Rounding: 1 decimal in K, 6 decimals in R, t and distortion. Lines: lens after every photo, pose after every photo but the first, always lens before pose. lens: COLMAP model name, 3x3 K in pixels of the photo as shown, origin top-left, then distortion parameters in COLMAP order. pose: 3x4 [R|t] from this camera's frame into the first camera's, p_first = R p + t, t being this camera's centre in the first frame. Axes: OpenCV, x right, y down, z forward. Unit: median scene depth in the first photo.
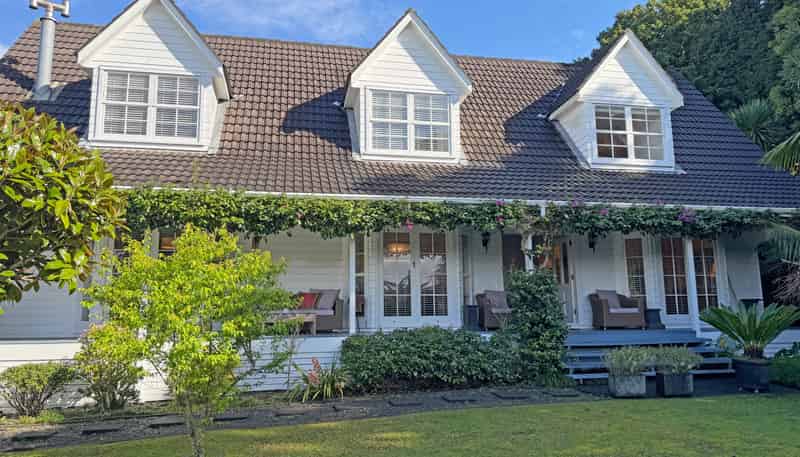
lens RADIAL K [[447.1, 0, 399.1], [0, 447.1, 236.2], [0, 0, 1]] dist [0.041864, 0.000580]
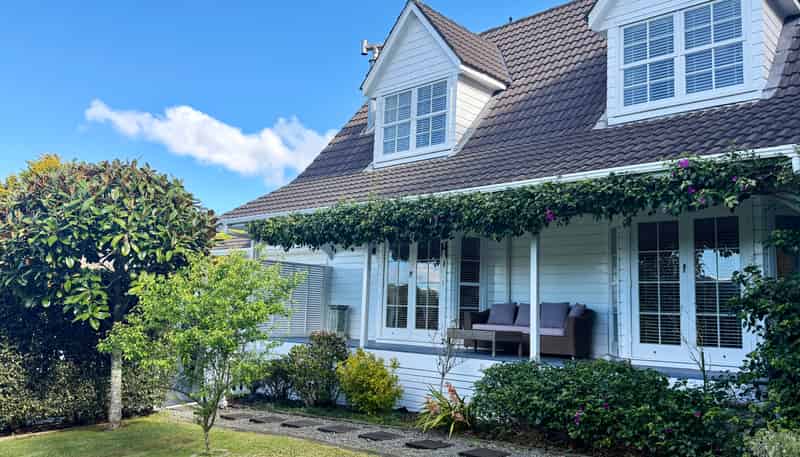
lens RADIAL K [[648.0, 0, 399.9], [0, 648.0, 226.7], [0, 0, 1]] dist [-0.011671, -0.003981]
pose [[0.602645, -0.079137, -0.794076, 0.577405], [0.076198, 0.996231, -0.041455, 0.010376], [0.794363, -0.035524, 0.606404, 0.087922]]
